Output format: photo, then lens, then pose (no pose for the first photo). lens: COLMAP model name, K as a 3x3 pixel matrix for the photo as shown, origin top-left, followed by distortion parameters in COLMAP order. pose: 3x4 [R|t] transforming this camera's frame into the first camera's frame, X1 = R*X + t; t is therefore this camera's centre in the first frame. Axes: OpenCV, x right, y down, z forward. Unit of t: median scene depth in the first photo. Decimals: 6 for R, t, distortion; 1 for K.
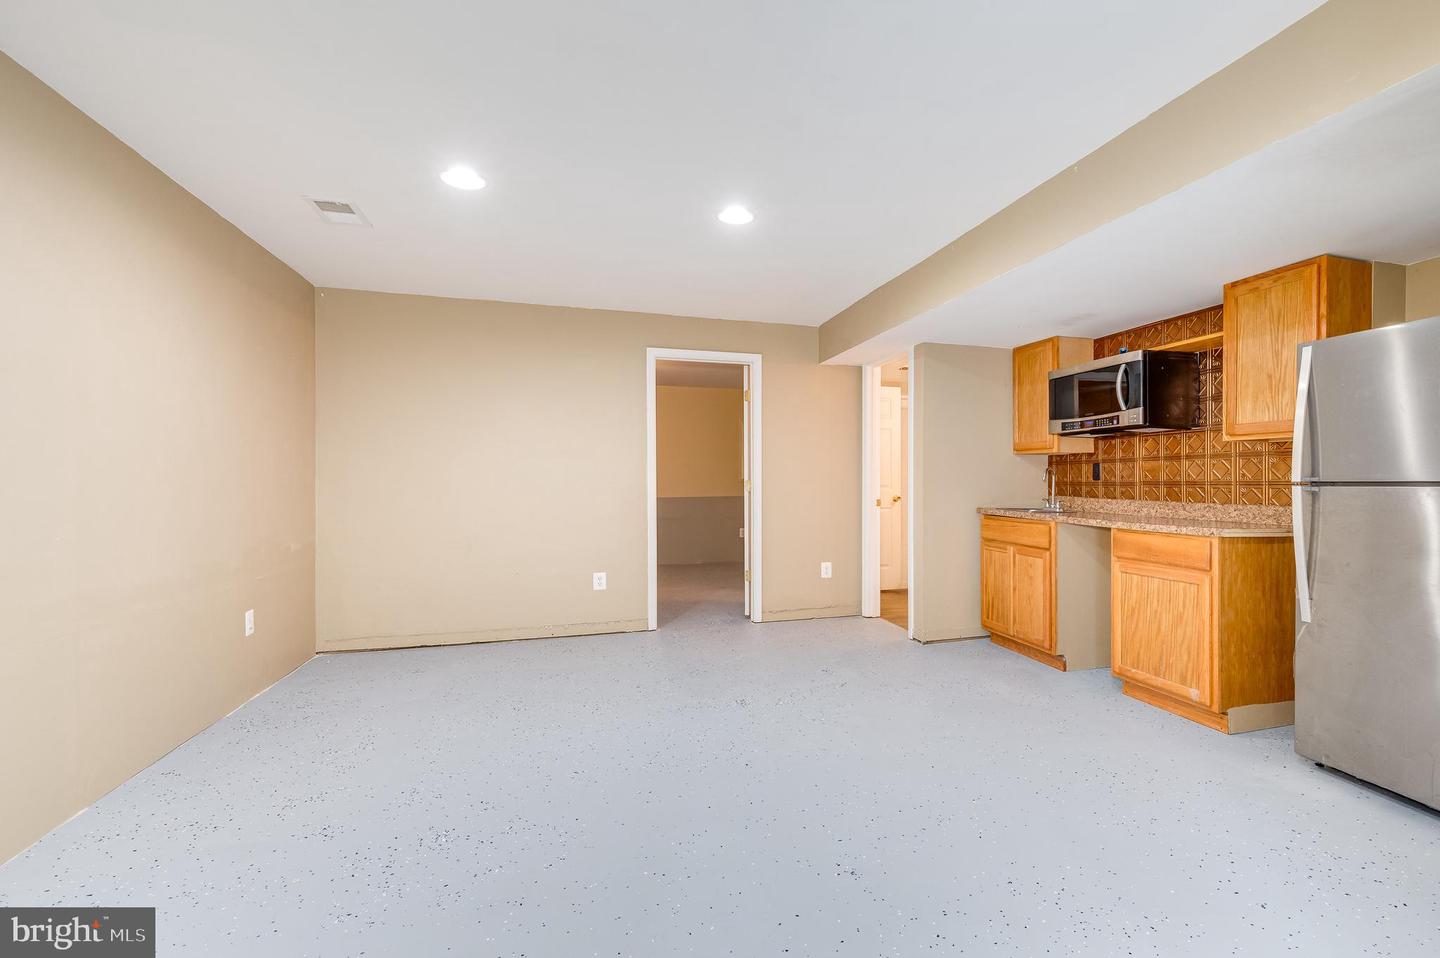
lens RADIAL K [[649.5, 0, 742.1], [0, 649.5, 484.8], [0, 0, 1]] dist [-0.000334, -0.000054]
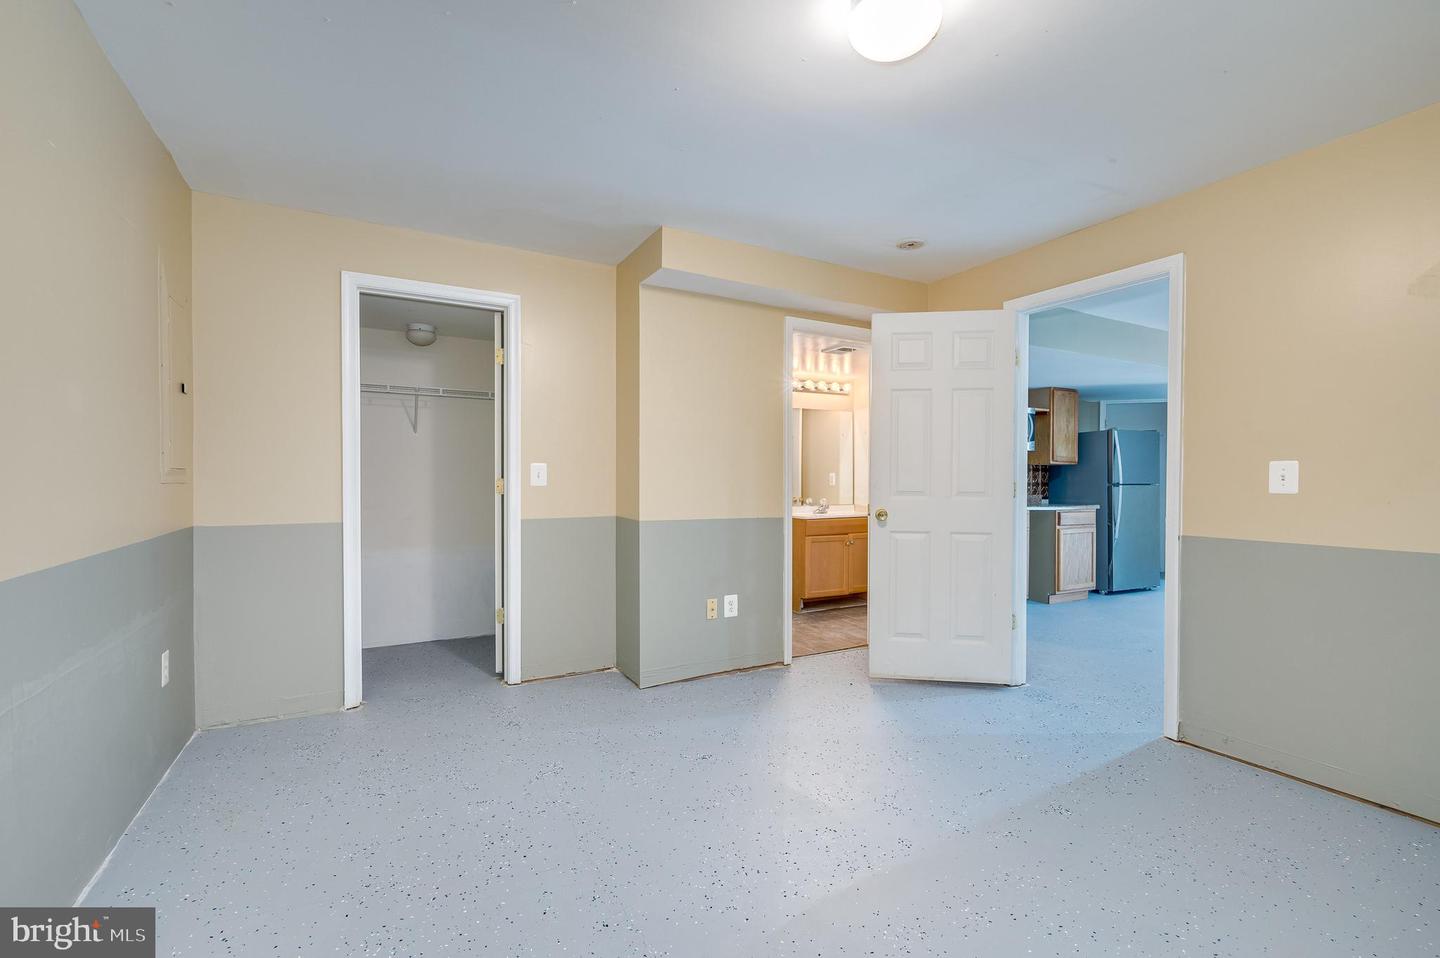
lens RADIAL K [[586.0, 0, 719.3], [0, 586.0, 485.1], [0, 0, 1]] dist [-0.000222, 0.000001]
pose [[-0.222576, -0.009998, 0.974864, -0.803425], [0.002266, 0.999939, 0.010773, -0.020604], [-0.974913, 0.004607, -0.222540, 2.386816]]
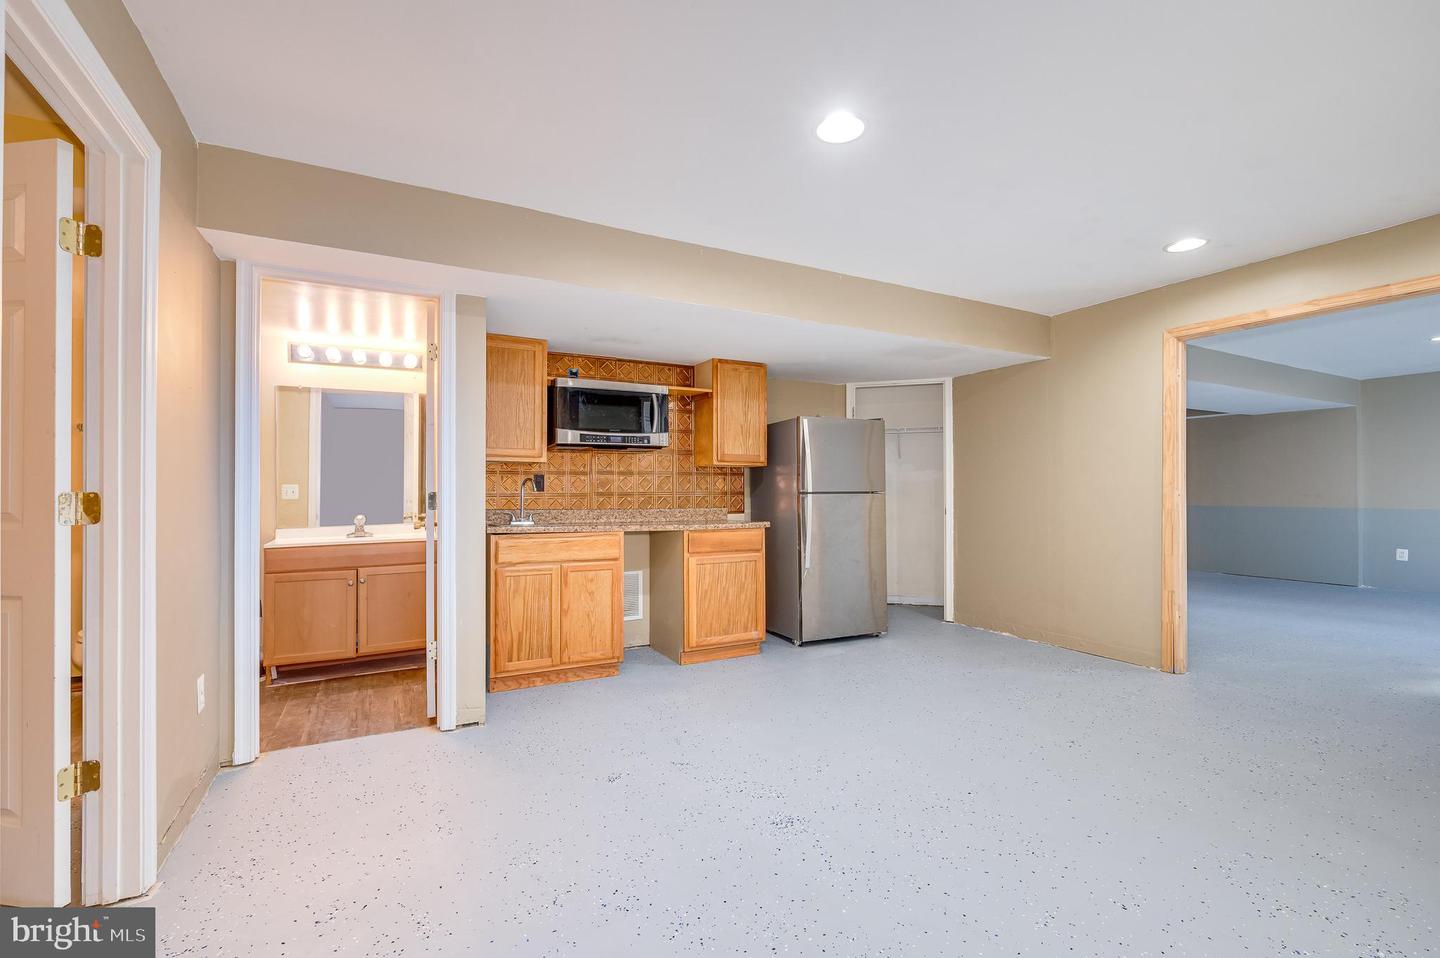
lens RADIAL K [[649.5, 0, 742.1], [0, 649.5, 484.8], [0, 0, 1]] dist [-0.000334, -0.000054]
pose [[-0.251251, 0.012363, 0.967843, -0.684132], [0.010351, 0.999896, -0.010085, -0.006098], [-0.967867, 0.007485, -0.251353, 1.292555]]
